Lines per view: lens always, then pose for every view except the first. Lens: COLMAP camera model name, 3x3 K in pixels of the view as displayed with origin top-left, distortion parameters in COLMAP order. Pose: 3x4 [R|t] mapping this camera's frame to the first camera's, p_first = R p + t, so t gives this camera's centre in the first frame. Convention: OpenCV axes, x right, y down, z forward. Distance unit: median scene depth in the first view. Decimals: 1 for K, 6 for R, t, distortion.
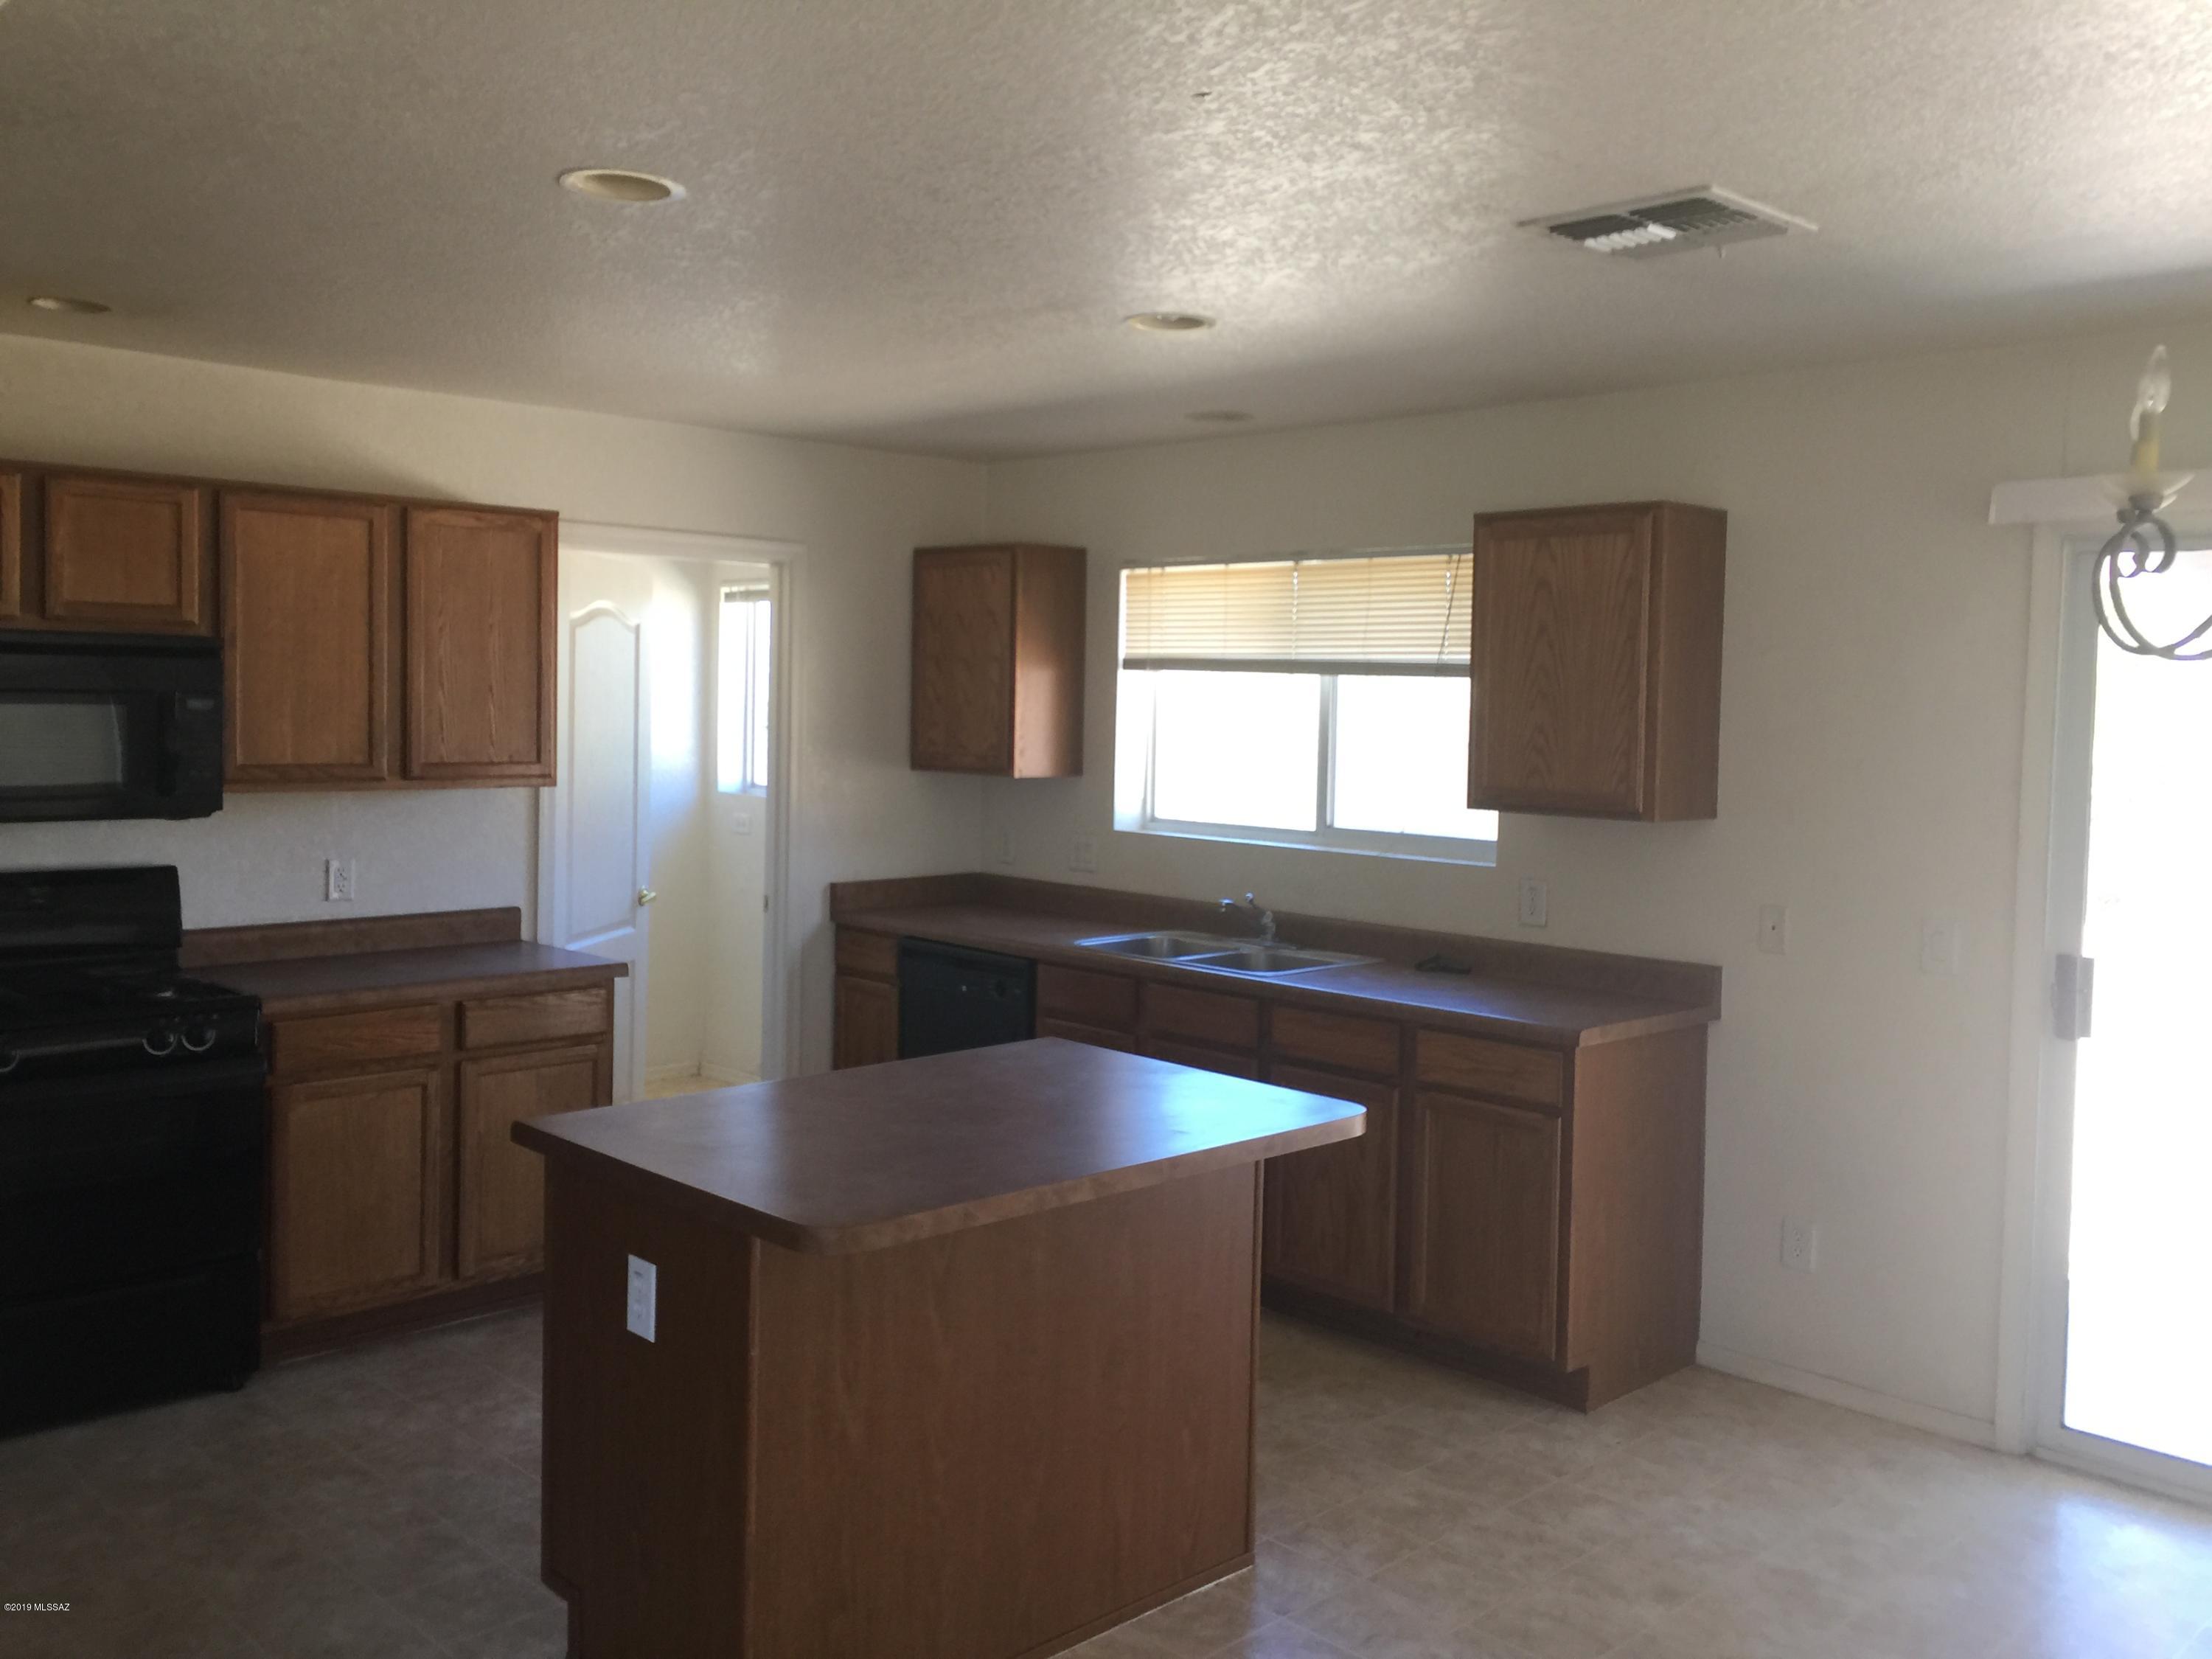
lens RADIAL K [[1882.0, 0, 1100.8], [0, 1882.0, 788.6], [0, 0, 1]] dist [0.007270, 0.000860]
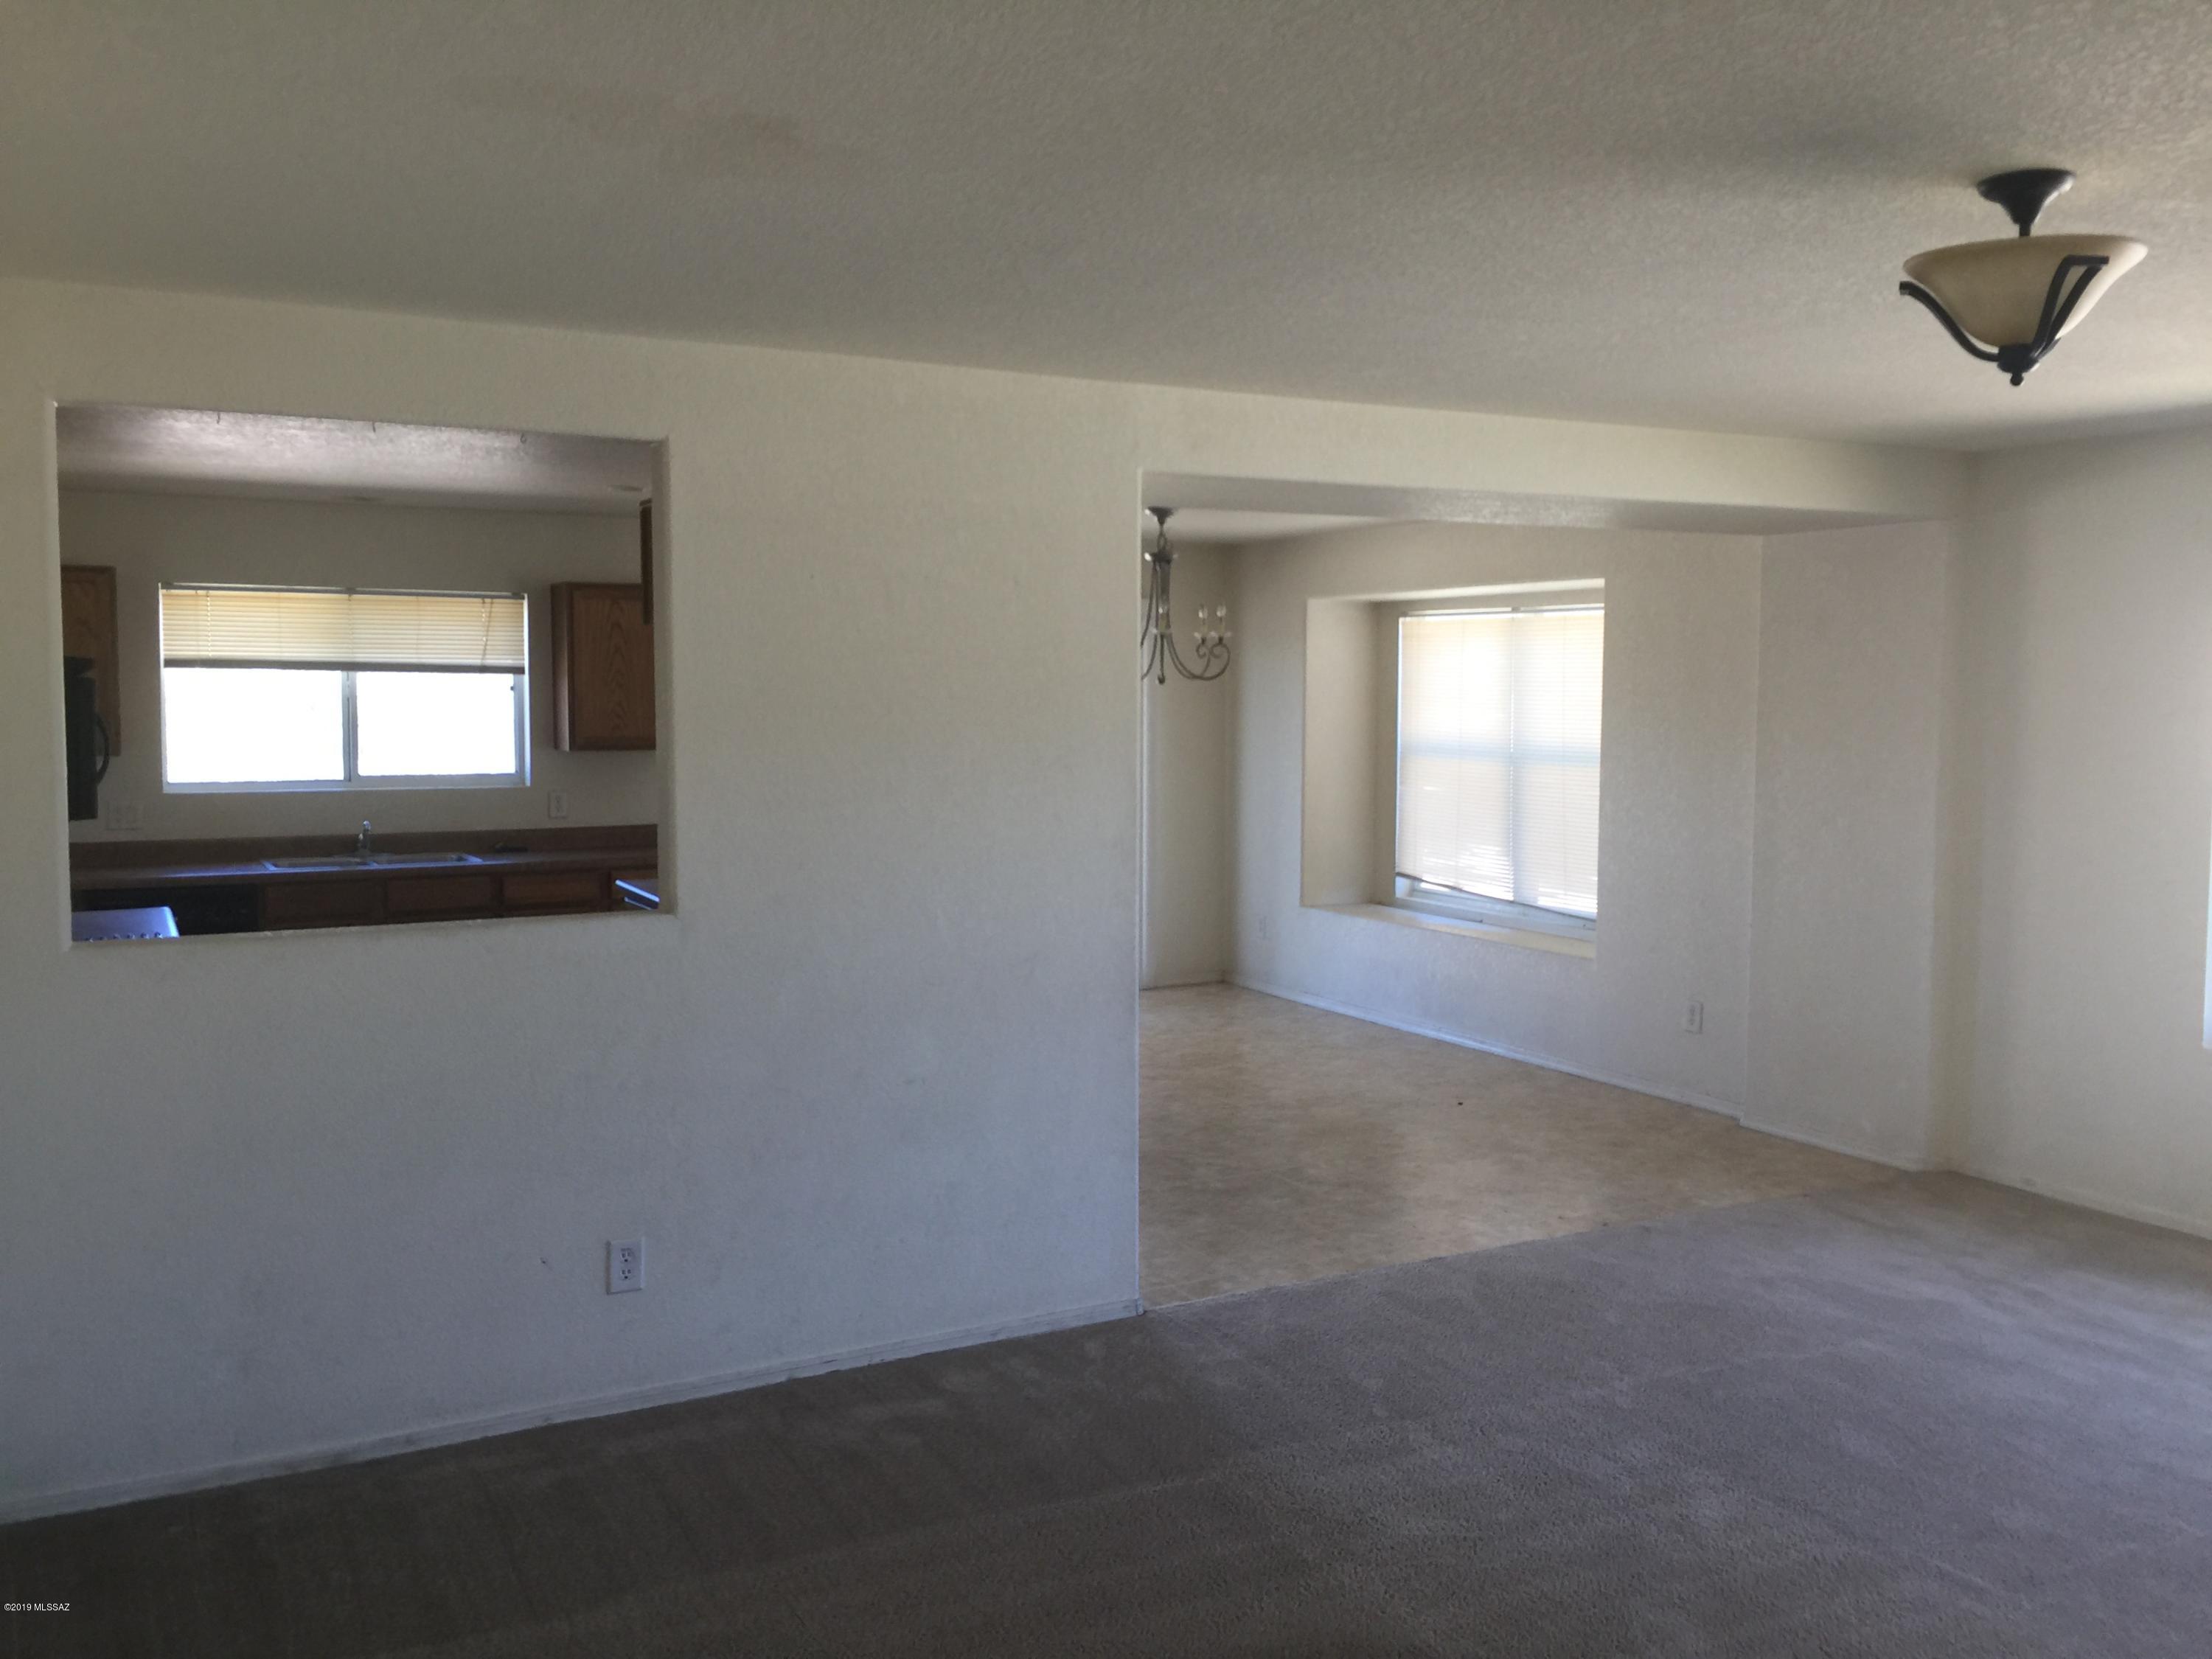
lens RADIAL K [[1882.0, 0, 1100.8], [0, 1882.0, 788.6], [0, 0, 1]] dist [0.007270, 0.000860]
pose [[0.240349, -0.074729, 0.967806, -1.278978], [0.044845, 0.996822, 0.065833, -0.044036], [-0.969650, 0.027578, 0.242937, 0.091130]]
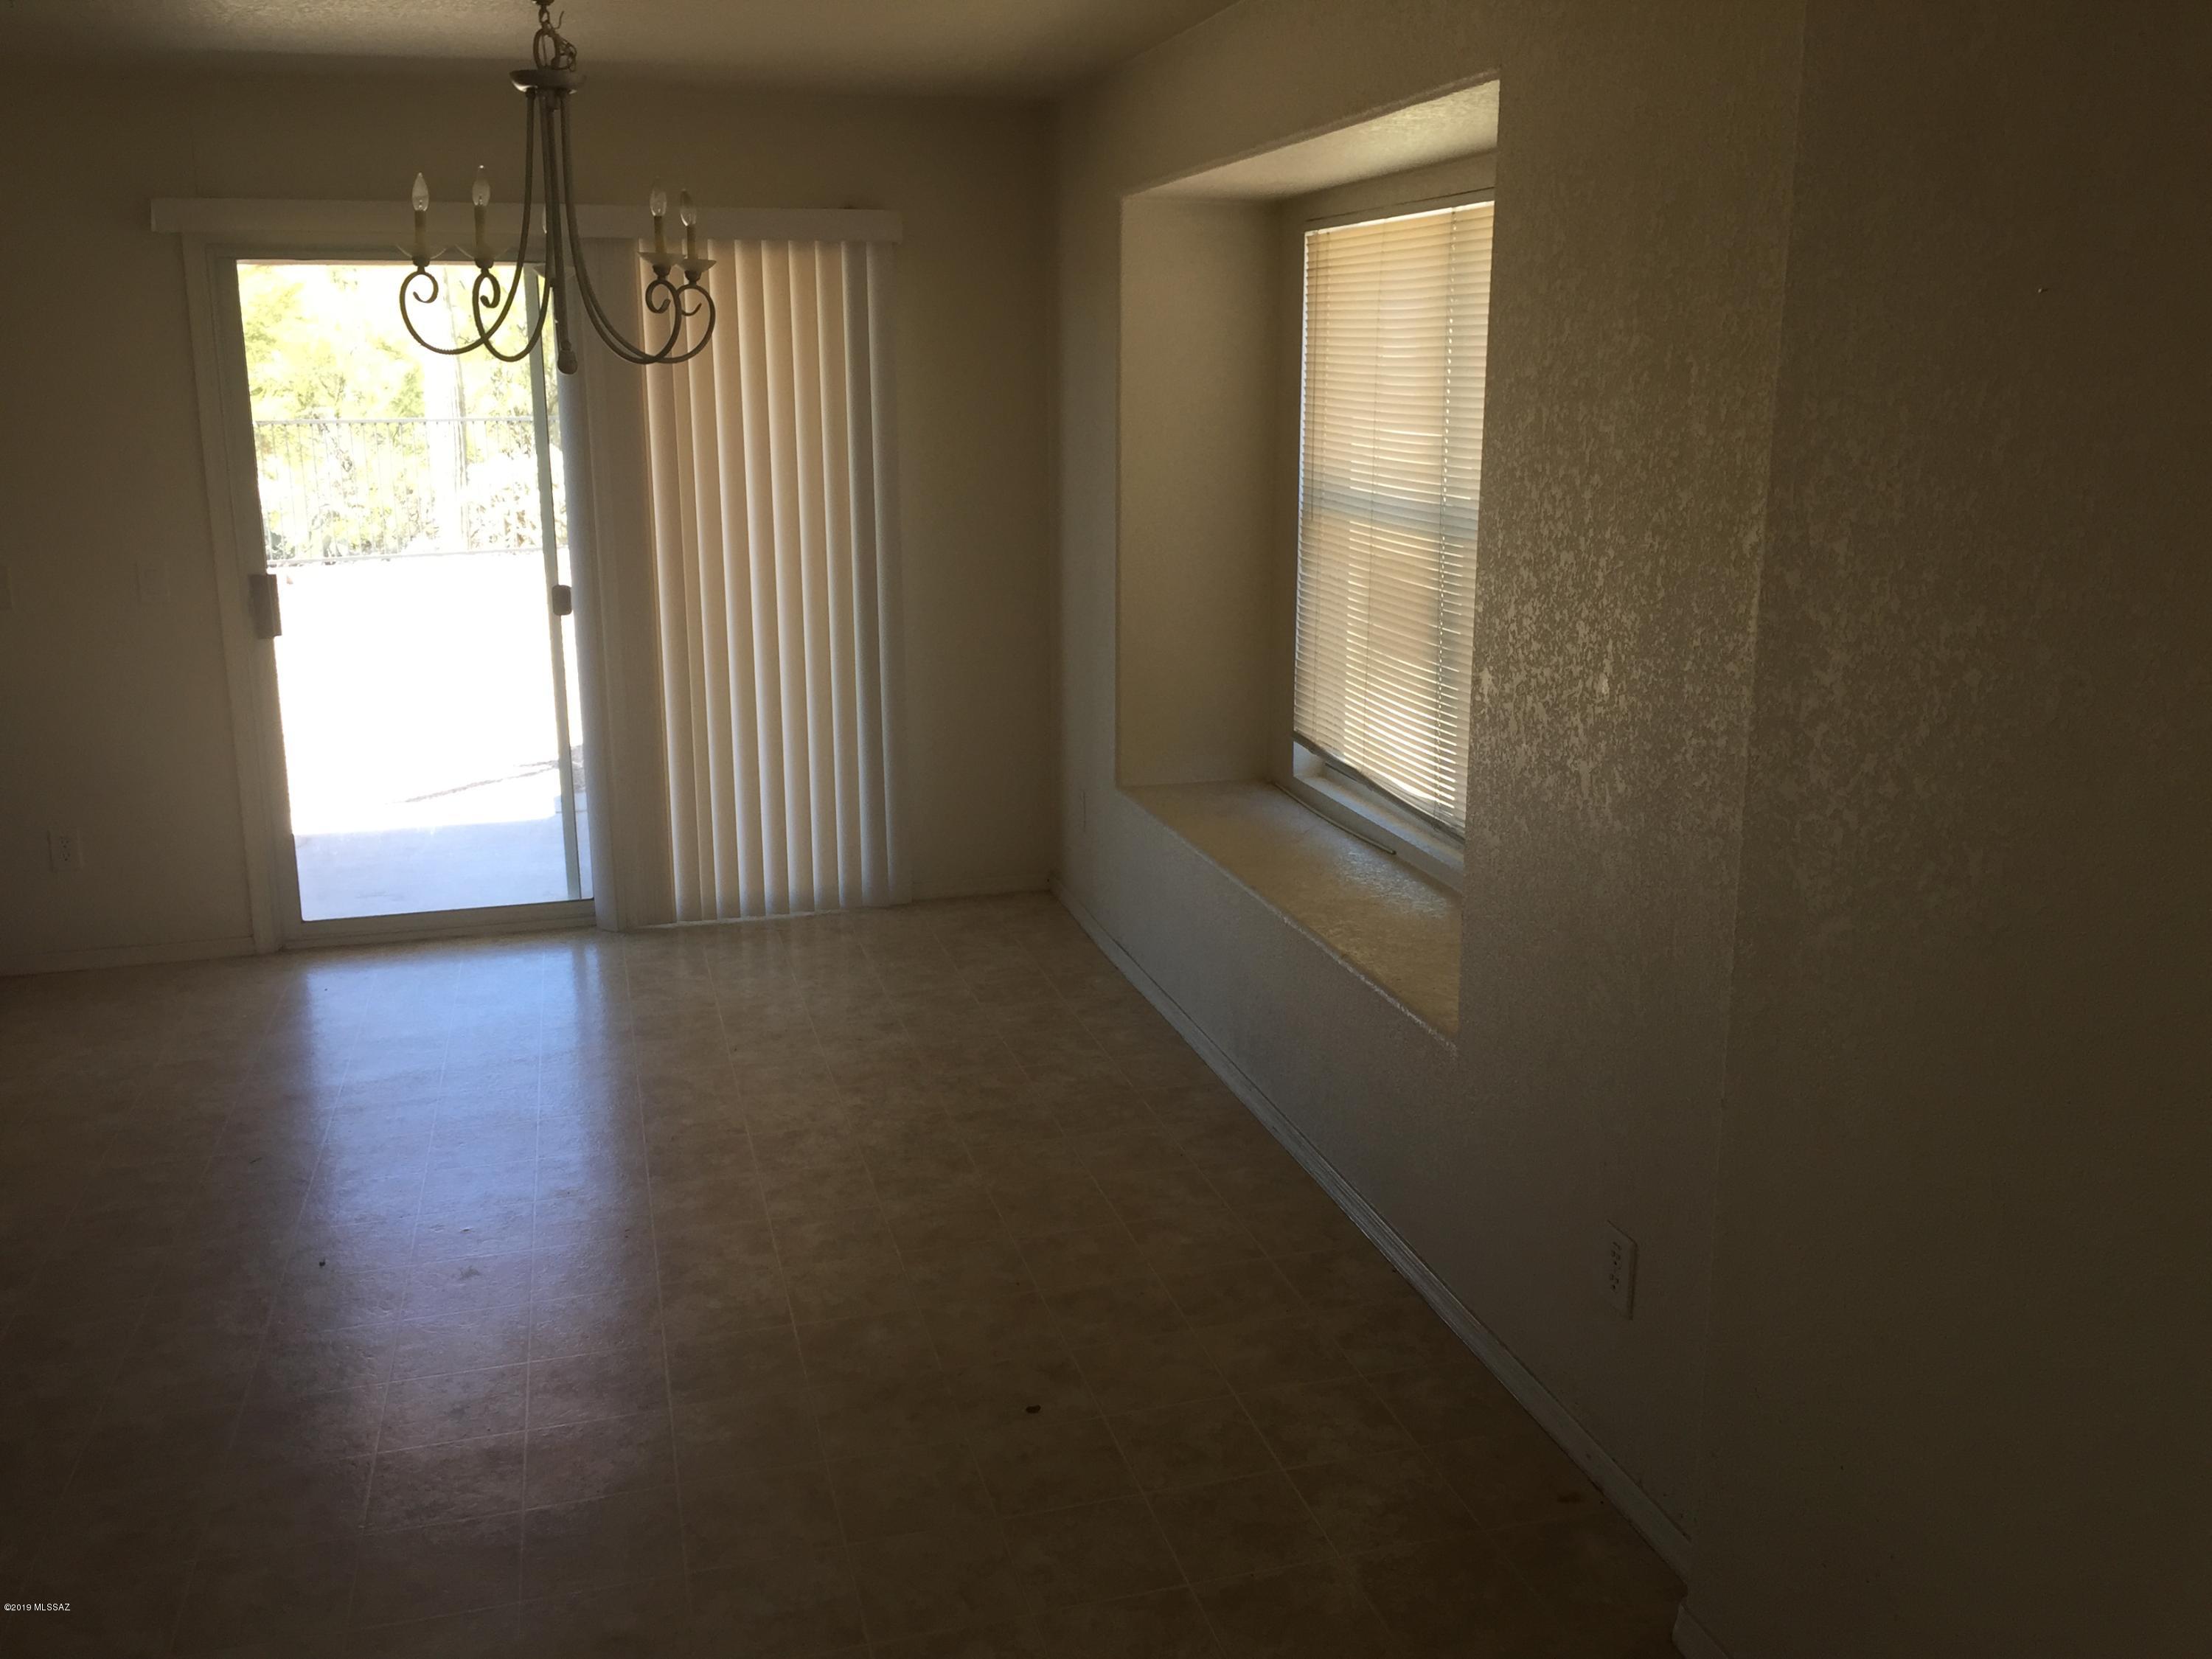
lens RADIAL K [[1882.0, 0, 1100.8], [0, 1882.0, 788.6], [0, 0, 1]] dist [0.007270, 0.000860]
pose [[0.452819, -0.217208, 0.864740, -0.305105], [0.053054, 0.974717, 0.217051, -0.016077], [-0.890023, -0.052407, 0.452894, -0.098447]]
